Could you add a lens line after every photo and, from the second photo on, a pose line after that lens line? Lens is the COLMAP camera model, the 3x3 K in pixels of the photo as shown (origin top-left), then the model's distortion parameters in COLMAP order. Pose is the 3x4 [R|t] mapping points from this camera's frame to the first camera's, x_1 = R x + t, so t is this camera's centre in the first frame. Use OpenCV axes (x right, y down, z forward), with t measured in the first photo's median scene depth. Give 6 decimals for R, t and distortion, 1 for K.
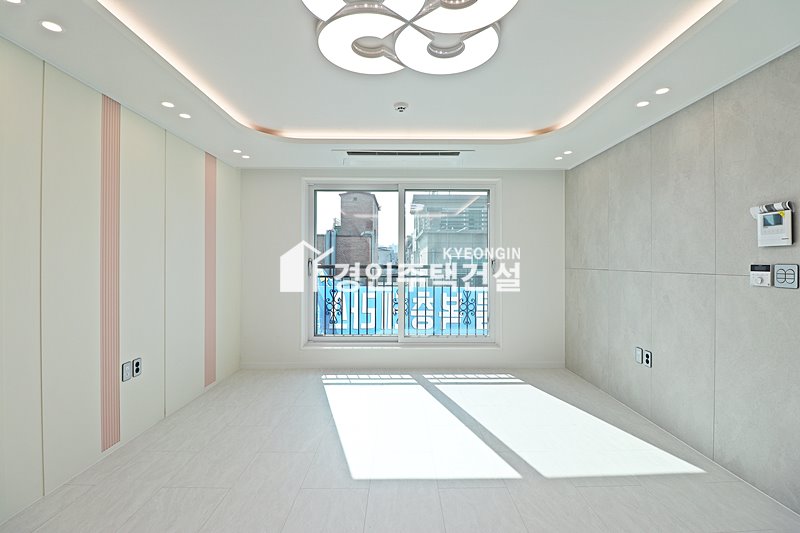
lens RADIAL K [[369.7, 0, 402.8], [0, 369.7, 259.7], [0, 0, 1]] dist [-0.010084, -0.008138]
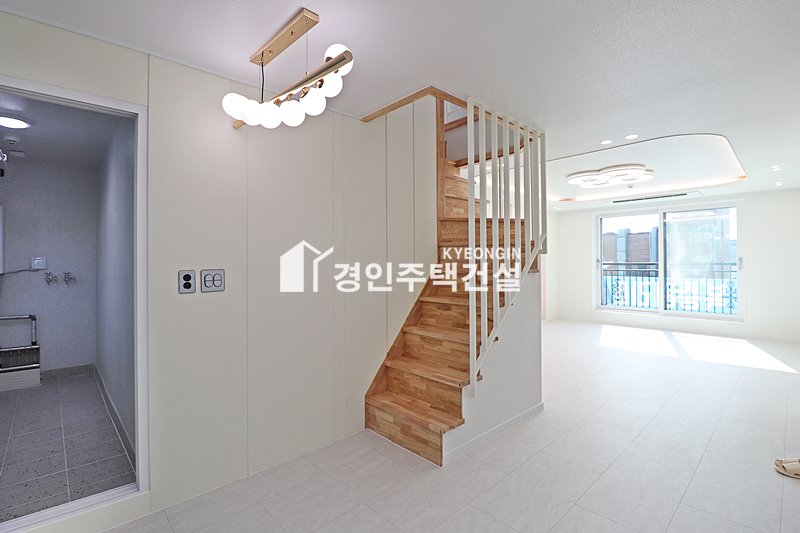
lens RADIAL K [[369.7, 0, 398.6], [0, 369.7, 261.3], [0, 0, 1]] dist [-0.010084, -0.008138]
pose [[0.670069, -0.009443, -0.742238, 0.493814], [0.014752, 0.999891, 0.000596, -0.011044], [0.742152, -0.011349, 0.670136, -1.034151]]
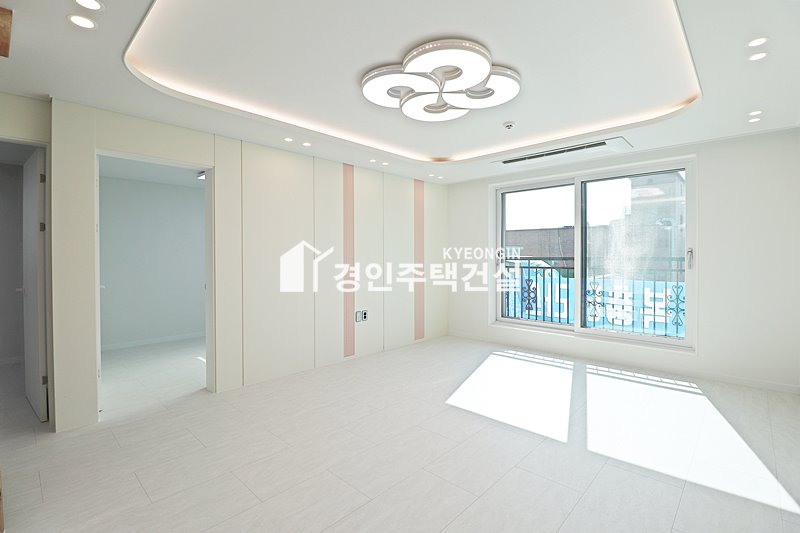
lens RADIAL K [[369.7, 0, 397.5], [0, 369.7, 259.8], [0, 0, 1]] dist [-0.010084, -0.008138]
pose [[0.711439, 0.002439, -0.702743, 0.446613], [0.008164, 0.999898, 0.011736, 0.008753], [0.702700, -0.014087, 0.711347, -0.094383]]
